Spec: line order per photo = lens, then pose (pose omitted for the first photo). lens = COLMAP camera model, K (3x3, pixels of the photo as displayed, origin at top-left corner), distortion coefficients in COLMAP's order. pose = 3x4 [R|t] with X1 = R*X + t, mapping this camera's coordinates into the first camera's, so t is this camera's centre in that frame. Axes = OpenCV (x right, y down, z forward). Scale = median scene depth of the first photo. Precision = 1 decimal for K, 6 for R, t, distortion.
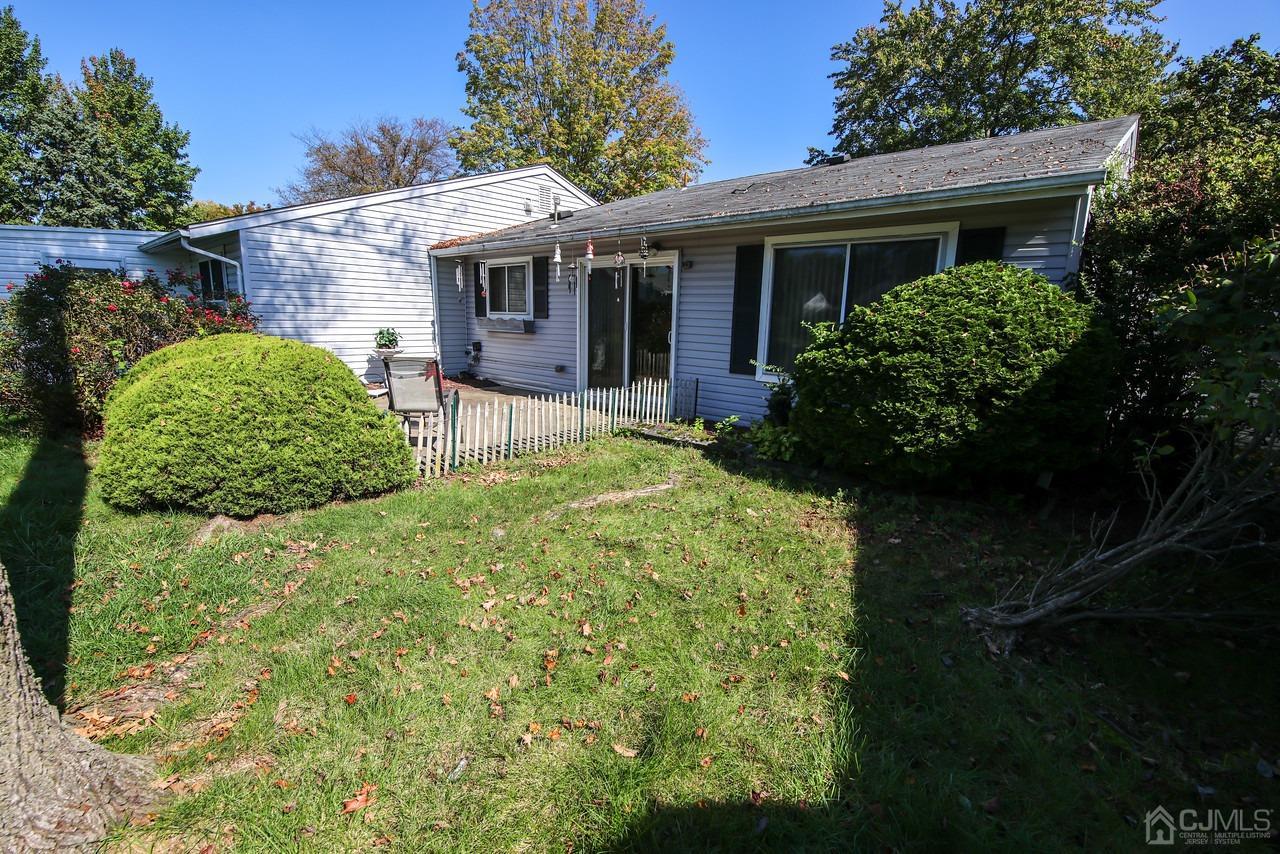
lens RADIAL K [[565.7, 0, 635.1], [0, 565.7, 432.9], [0, 0, 1]] dist [-0.007198, -0.007735]
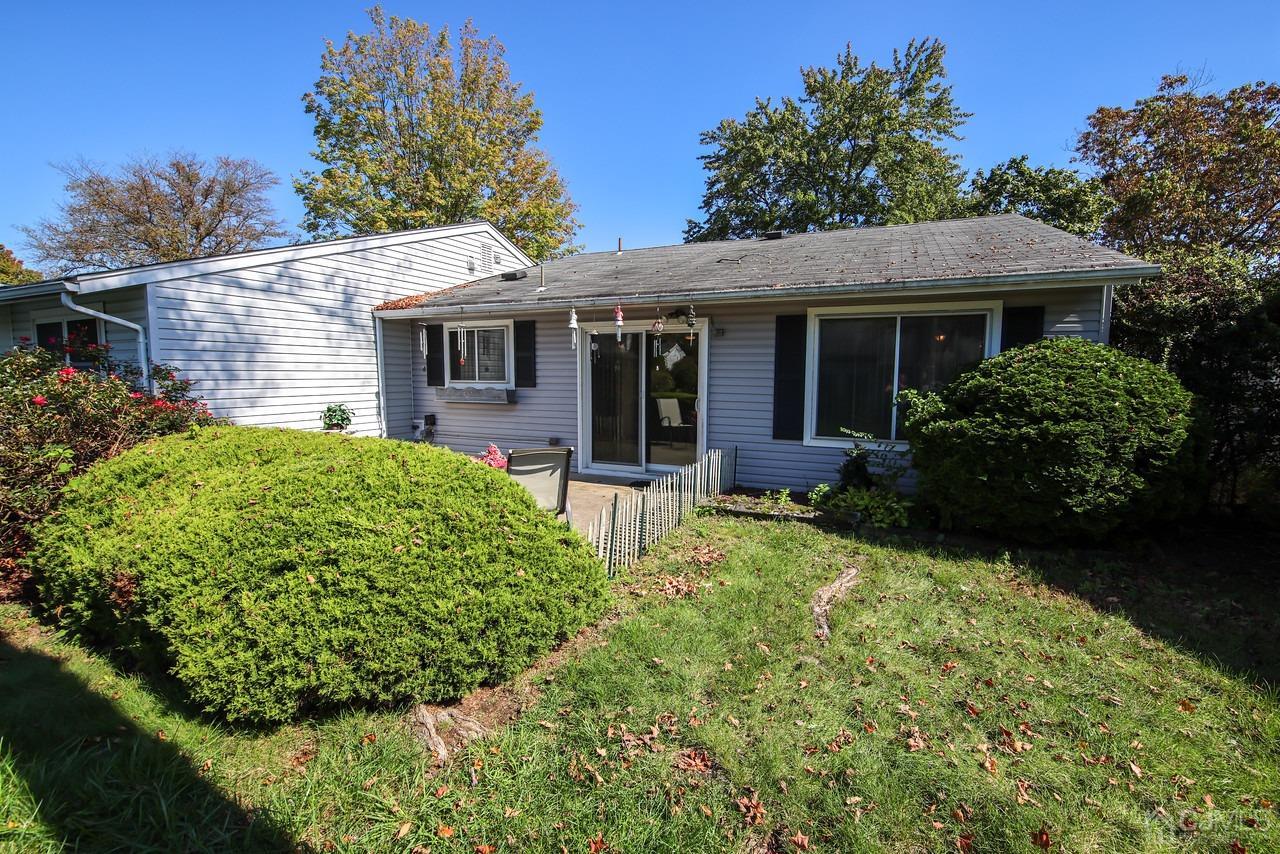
lens RADIAL K [[565.7, 0, 648.7], [0, 565.7, 431.0], [0, 0, 1]] dist [-0.007198, -0.007735]
pose [[0.948849, -0.051102, 0.311566, -0.359649], [0.081055, 0.993168, -0.083951, -0.055736], [-0.305147, 0.104911, 0.946509, 0.124070]]
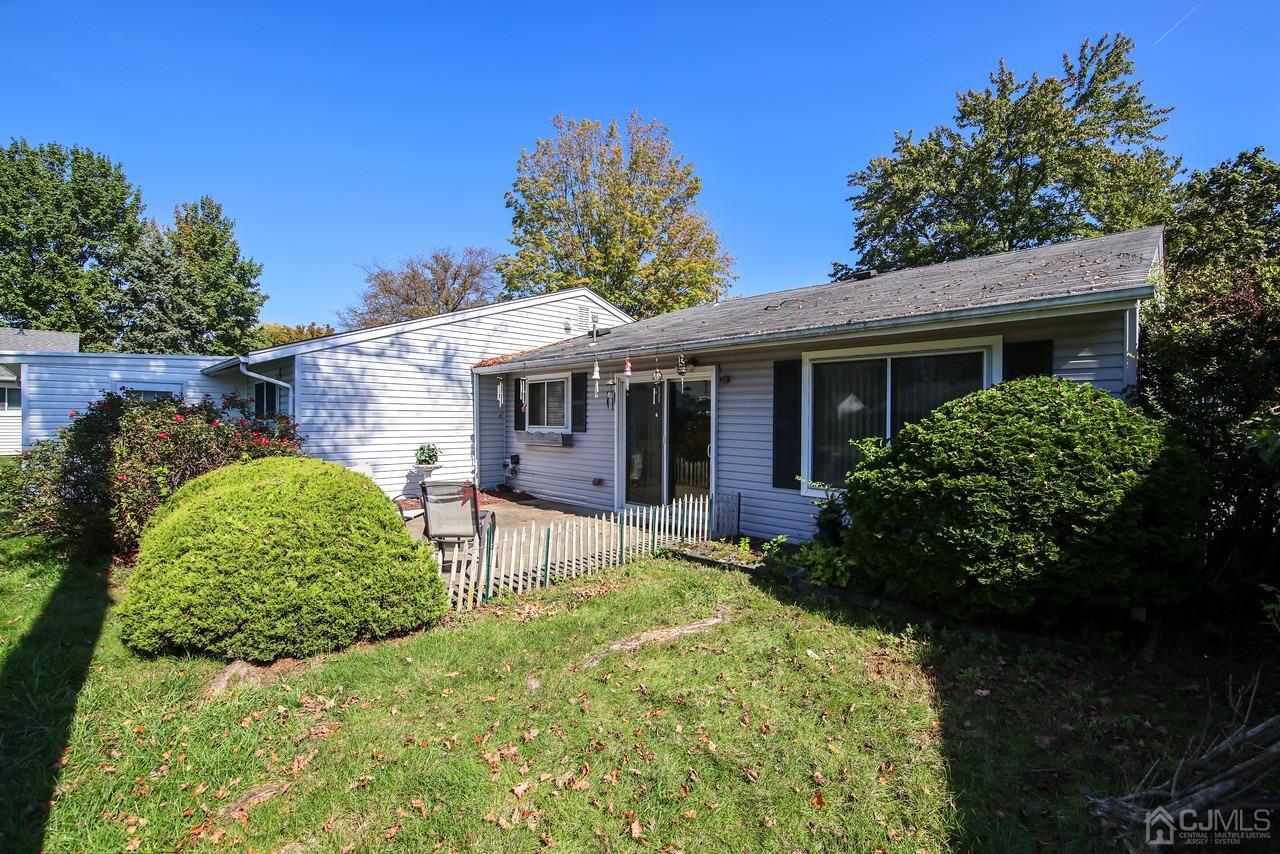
lens RADIAL K [[565.7, 0, 643.8], [0, 565.7, 424.6], [0, 0, 1]] dist [-0.007198, -0.007735]
pose [[0.998851, -0.018259, -0.044302, -0.008935], [0.009381, 0.981175, -0.192894, -0.027489], [0.046990, 0.192257, 0.980219, 0.022982]]
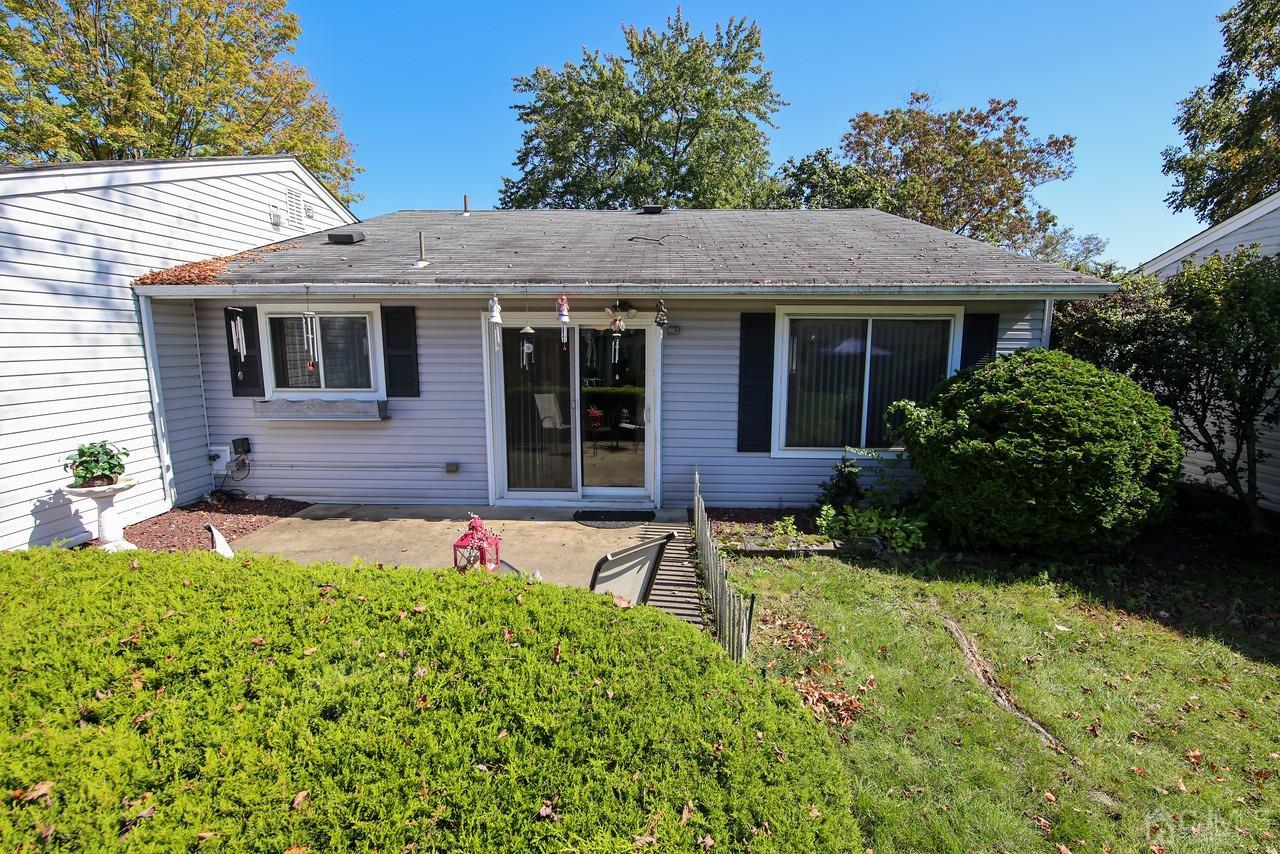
lens RADIAL K [[565.7, 0, 656.0], [0, 565.7, 436.4], [0, 0, 1]] dist [-0.007198, -0.007735]
pose [[0.753404, -0.129914, 0.644596, -0.514438], [0.146053, 0.988863, 0.028592, -0.178555], [-0.641132, 0.072604, 0.763988, 0.407623]]
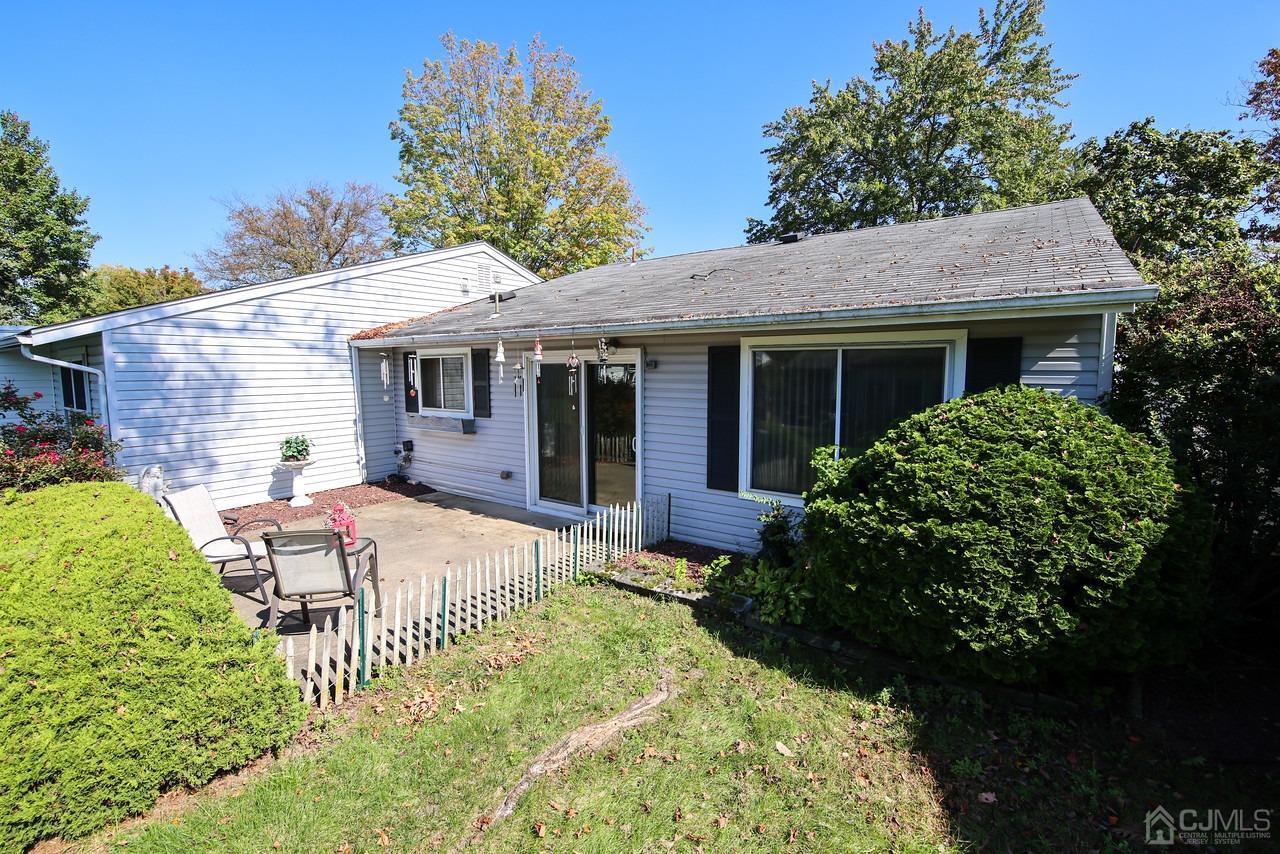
lens RADIAL K [[565.7, 0, 643.7], [0, 565.7, 423.9], [0, 0, 1]] dist [-0.007198, -0.007735]
pose [[0.993066, -0.038518, 0.111071, -0.022111], [0.049771, 0.993702, -0.100395, -0.124854], [-0.106505, 0.105227, 0.988728, 0.149741]]
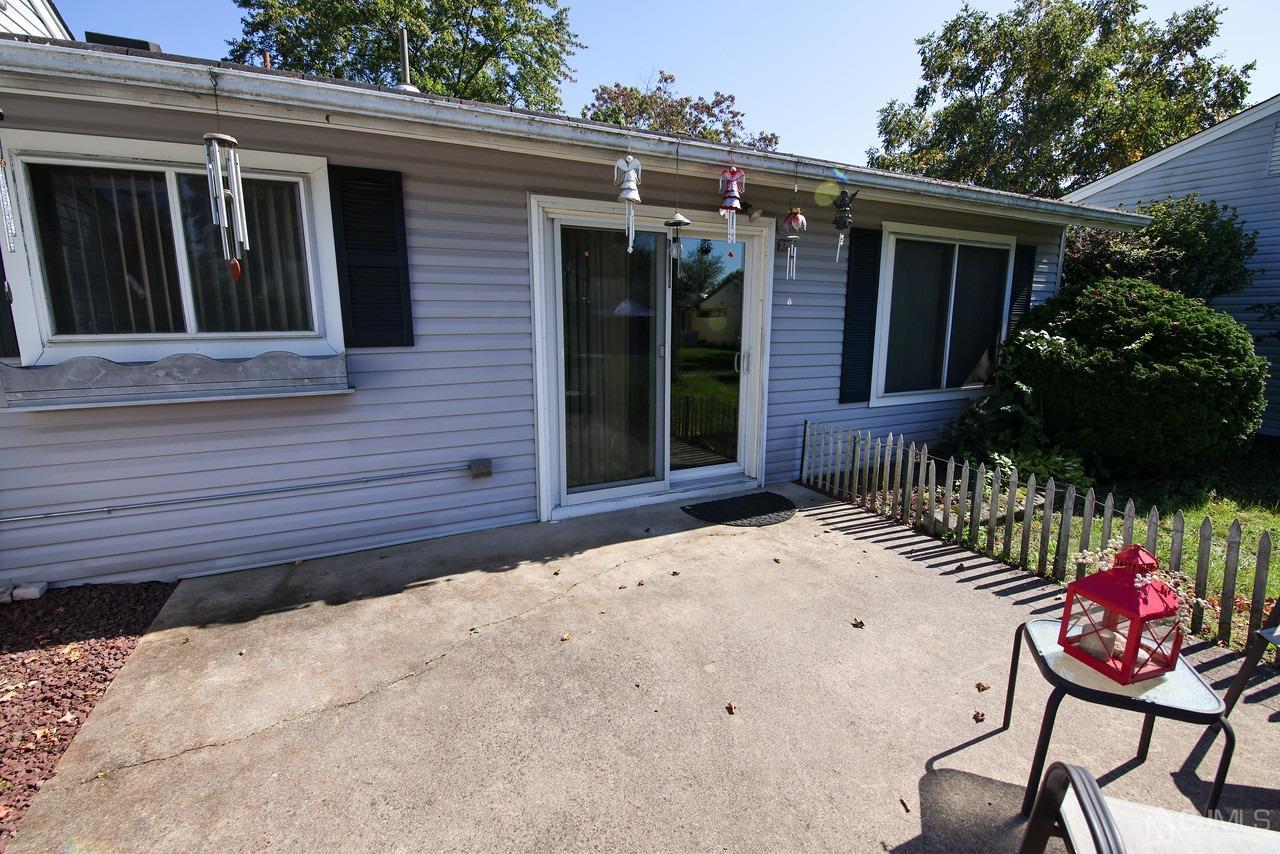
lens RADIAL K [[565.7, 0, 637.2], [0, 565.7, 416.9], [0, 0, 1]] dist [-0.007198, -0.007735]
pose [[0.363975, -0.181888, 0.913476, -0.594269], [0.199143, 0.973265, 0.114444, -0.228003], [-0.909870, 0.140257, 0.390466, 0.978794]]
